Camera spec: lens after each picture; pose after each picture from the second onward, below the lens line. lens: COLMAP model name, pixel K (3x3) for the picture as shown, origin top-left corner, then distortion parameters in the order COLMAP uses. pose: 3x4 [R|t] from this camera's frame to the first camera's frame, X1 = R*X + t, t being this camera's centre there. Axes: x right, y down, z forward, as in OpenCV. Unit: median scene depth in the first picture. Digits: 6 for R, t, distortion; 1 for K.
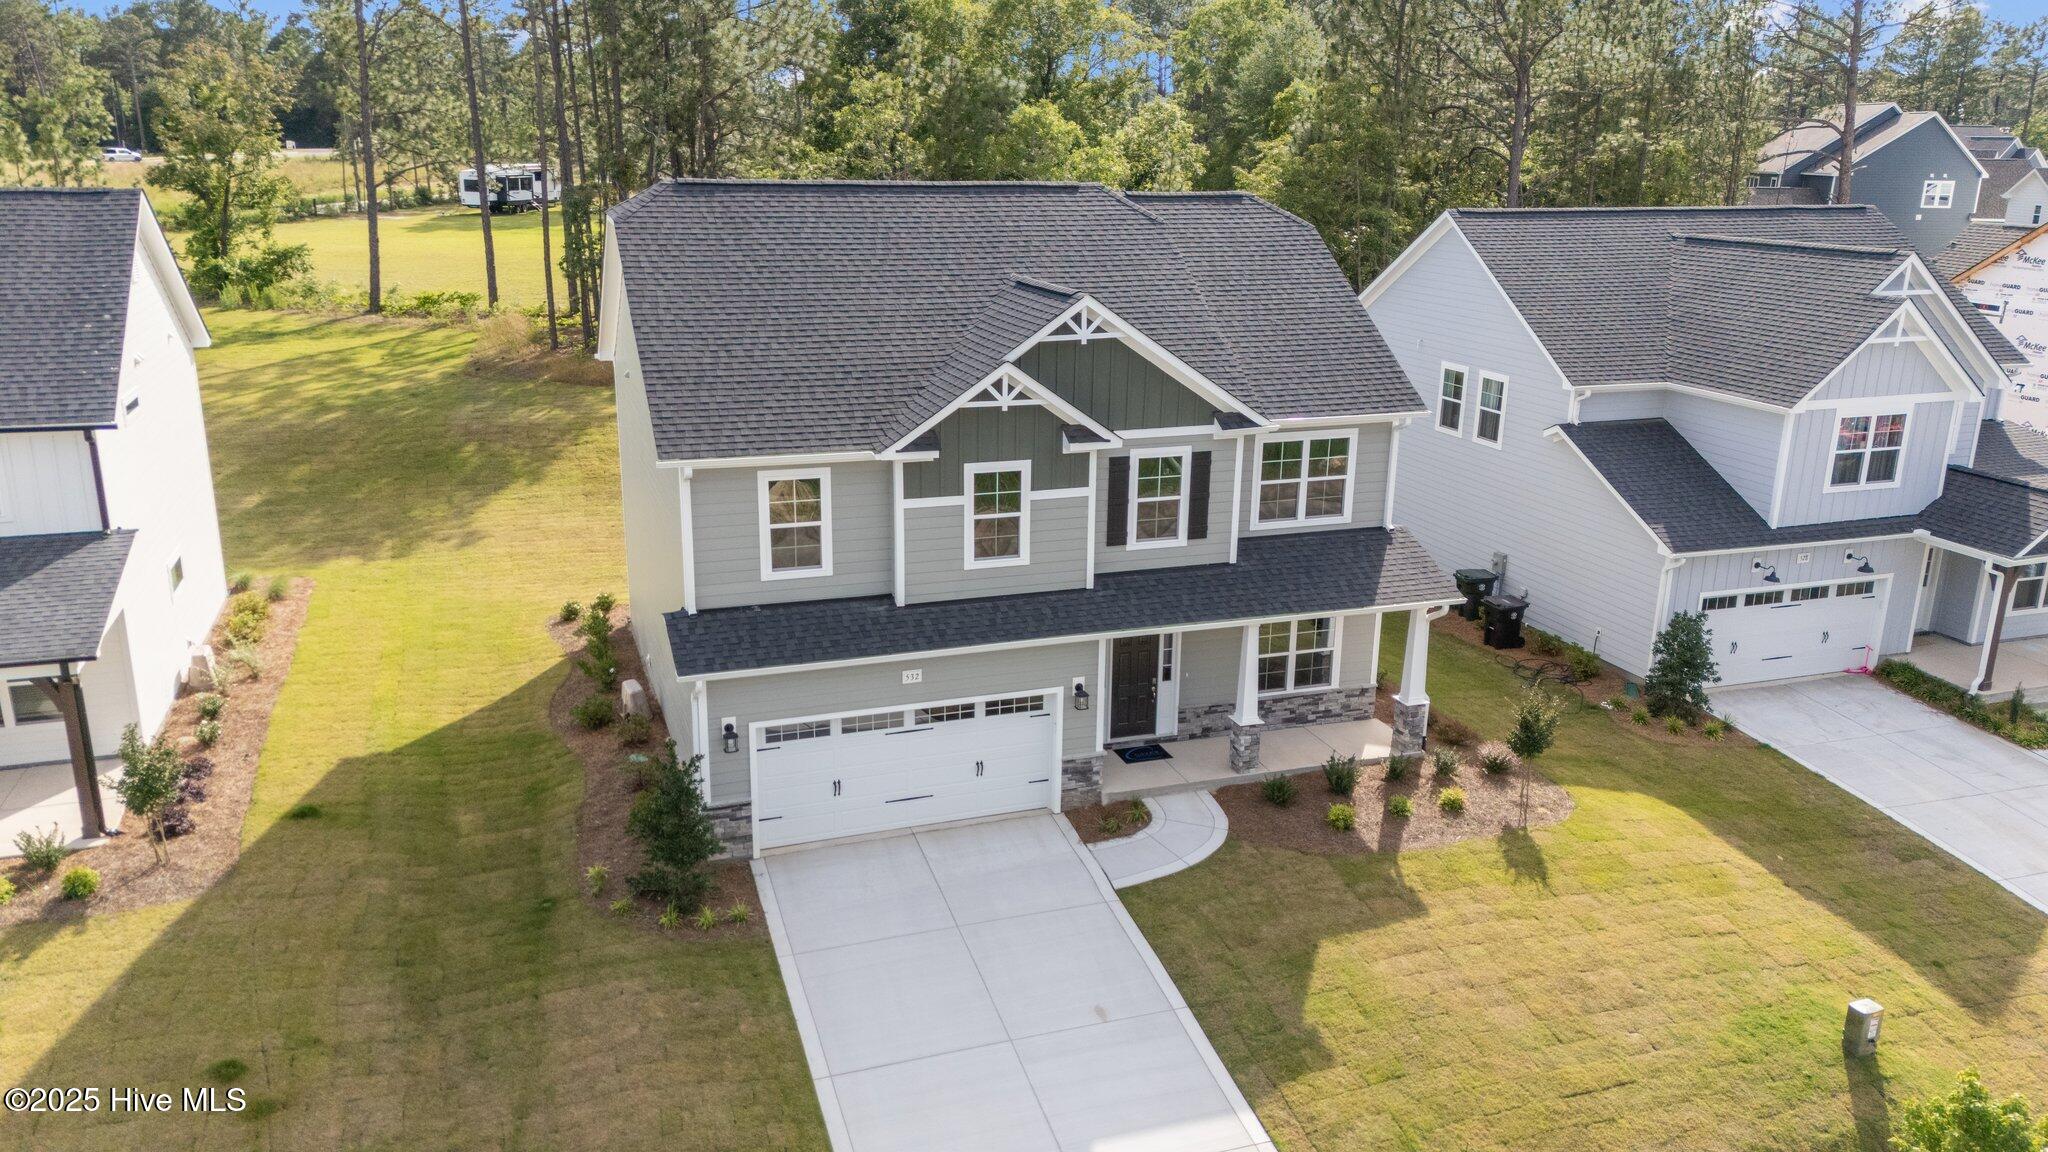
lens RADIAL K [[1519.1, 0, 1024.0], [0, 1519.1, 576.0], [0, 0, 1]] dist [0.075002, -0.071031]
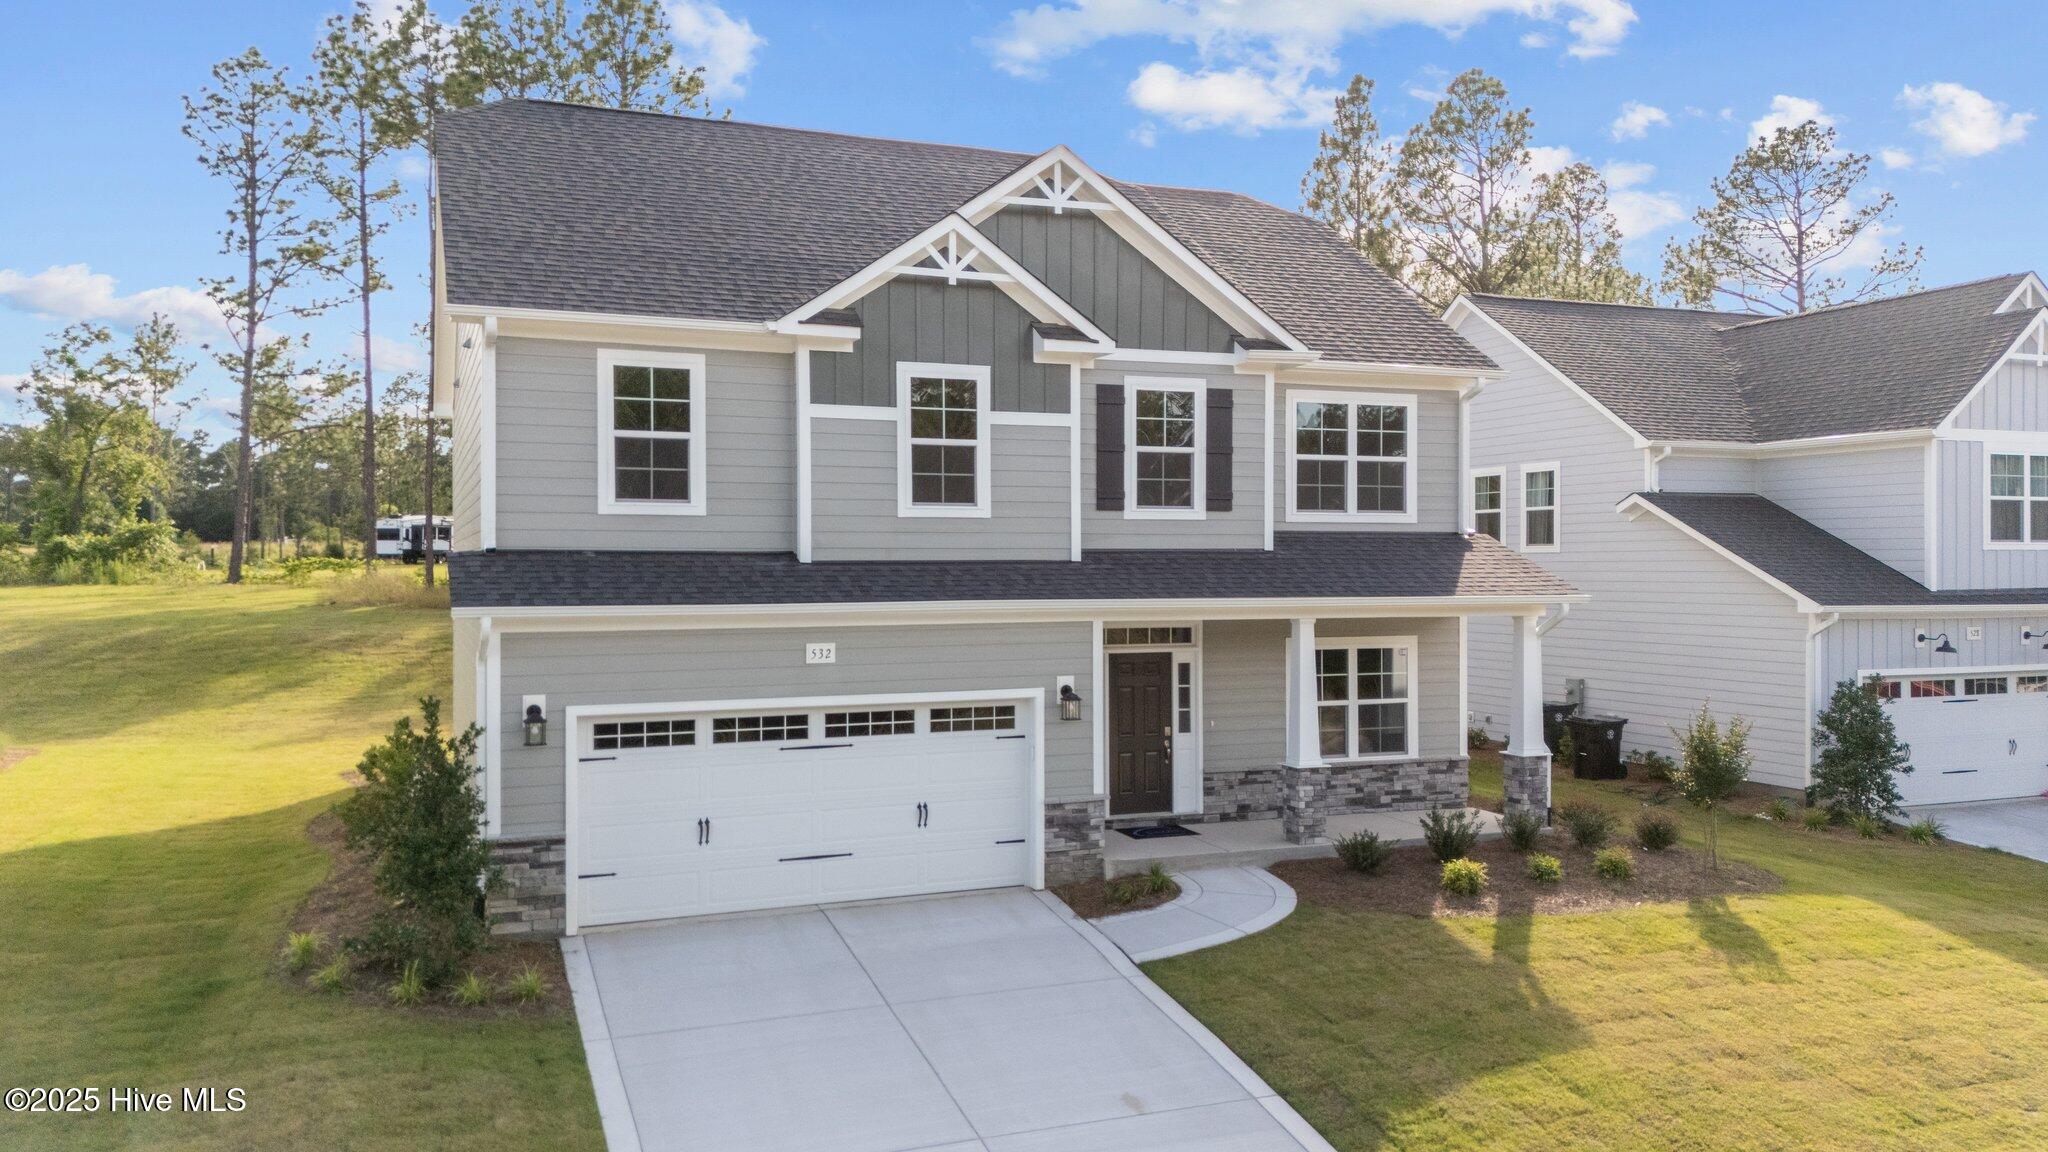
lens RADIAL K [[1534.3, 0, 1024.0], [0, 1534.3, 576.0], [0, 0, 1]] dist [0.073017, -0.066484]
pose [[0.999047, -0.018328, 0.039601, -0.009307], [0.028506, 0.961232, -0.274262, 0.208906], [-0.033039, 0.275130, 0.960839, 0.311936]]
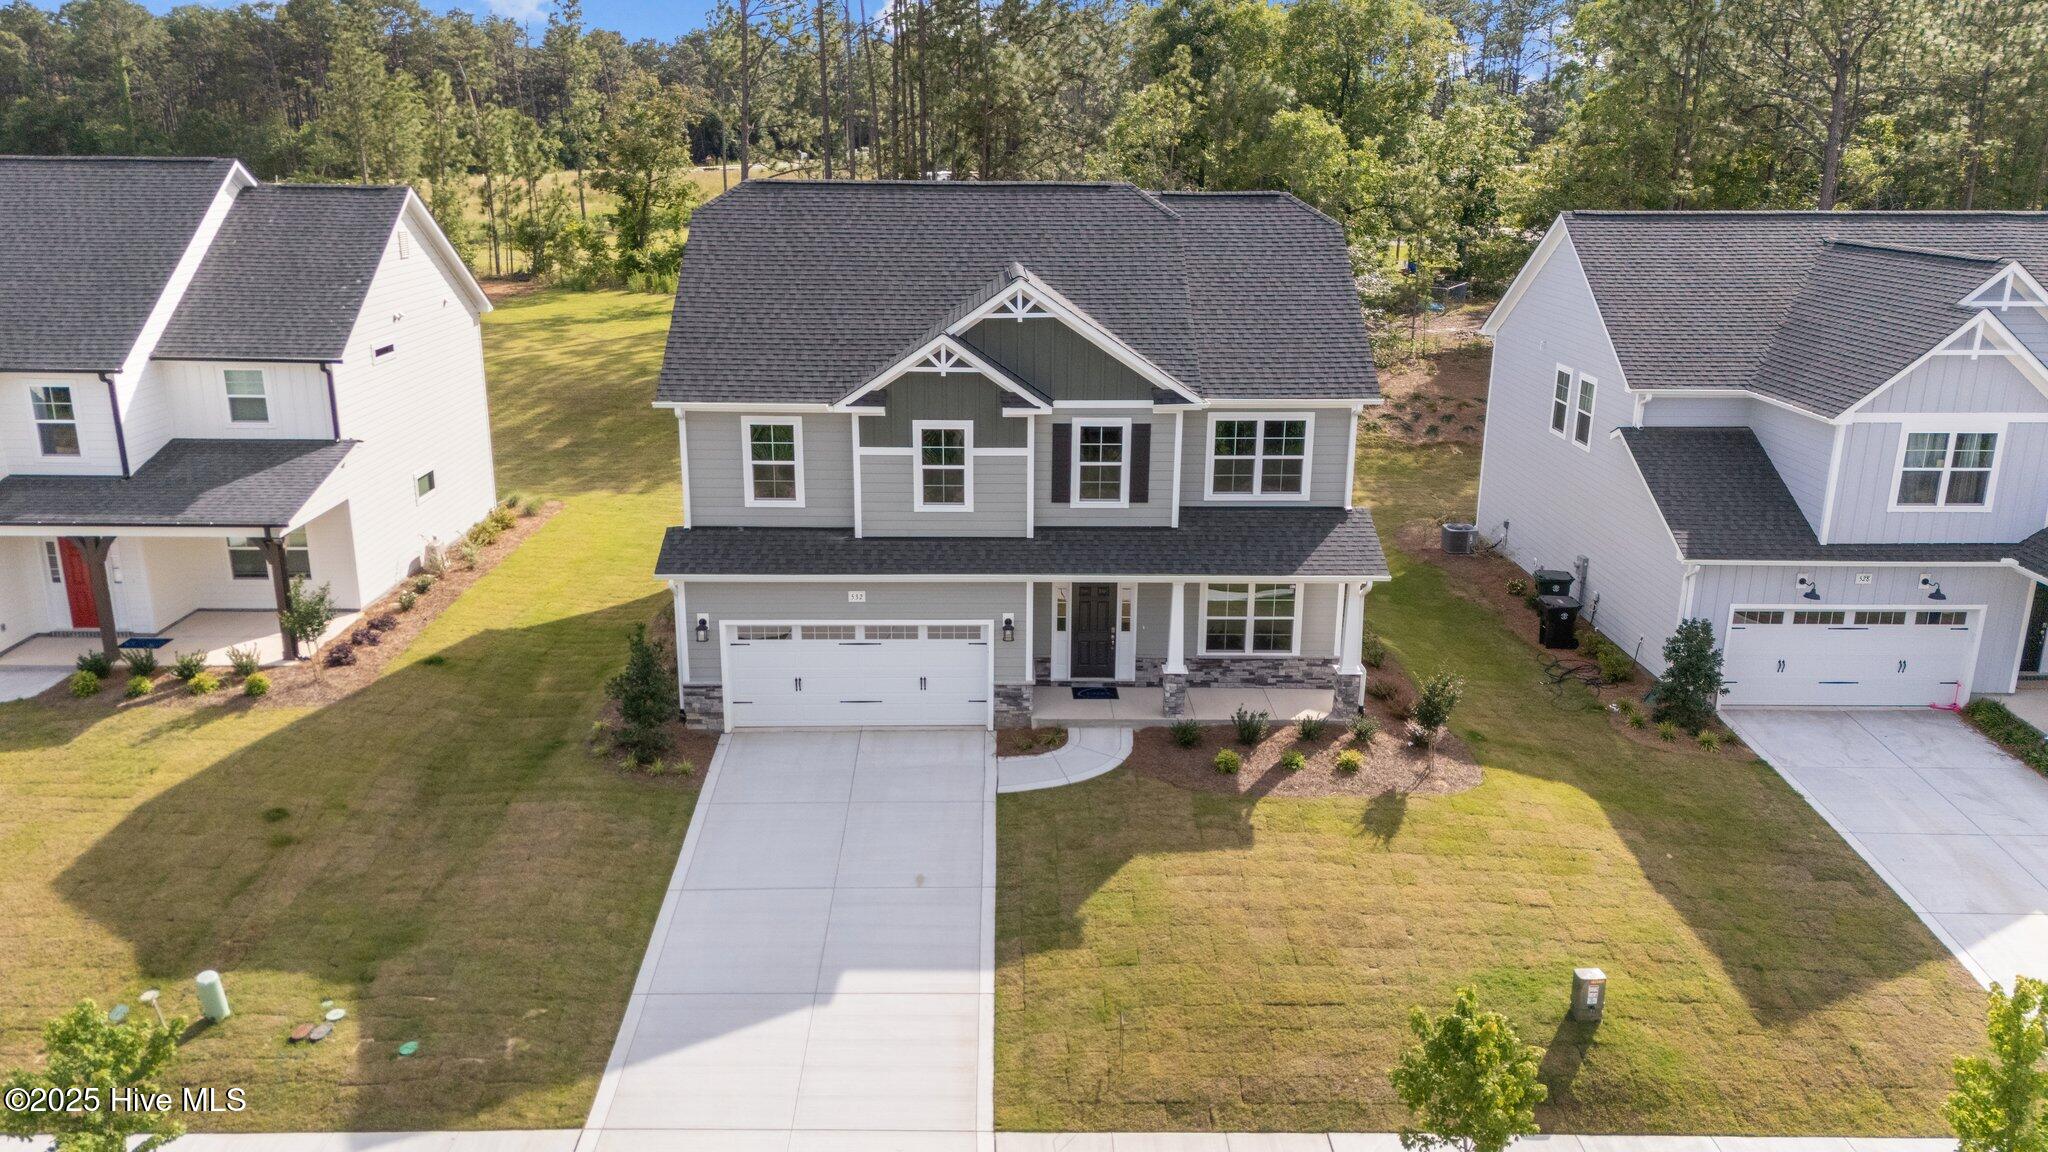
lens RADIAL K [[1519.1, 0, 1024.0], [0, 1519.1, 576.0], [0, 0, 1]] dist [0.075002, -0.071031]
pose [[0.948484, 0.081663, -0.306121, 0.388049], [-0.082769, 0.996524, 0.009389, 0.026471], [0.305823, 0.016432, 0.951946, -0.087820]]
